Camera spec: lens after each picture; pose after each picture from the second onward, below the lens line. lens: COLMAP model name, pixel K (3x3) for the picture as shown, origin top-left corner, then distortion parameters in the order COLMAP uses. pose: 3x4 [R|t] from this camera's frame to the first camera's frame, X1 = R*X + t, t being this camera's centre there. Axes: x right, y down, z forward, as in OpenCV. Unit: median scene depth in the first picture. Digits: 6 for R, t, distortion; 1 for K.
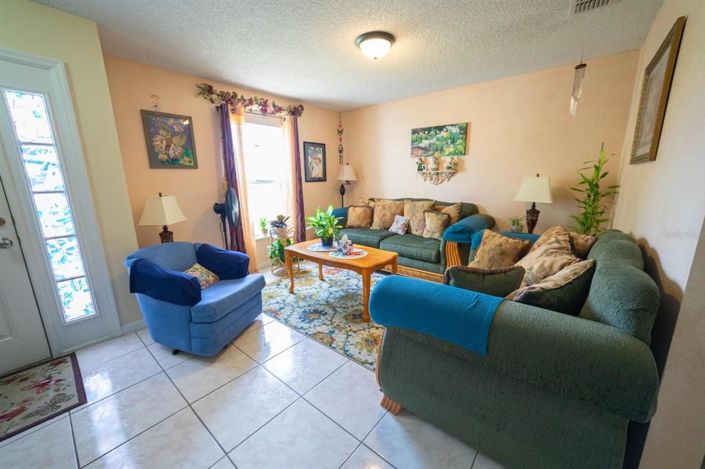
lens RADIAL K [[269.3, 0, 365.2], [0, 269.3, 234.5], [0, 0, 1]] dist [-0.029735, 0.011586]
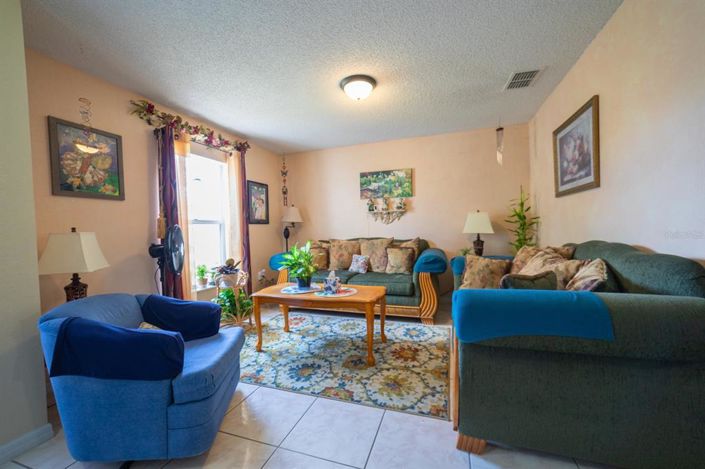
lens RADIAL K [[269.3, 0, 365.2], [0, 269.3, 234.5], [0, 0, 1]] dist [-0.029735, 0.011586]
pose [[0.937778, -0.024923, 0.346340, -0.229612], [0.090799, 0.980317, -0.175310, 0.040518], [-0.335153, 0.195849, 0.921583, 0.083277]]
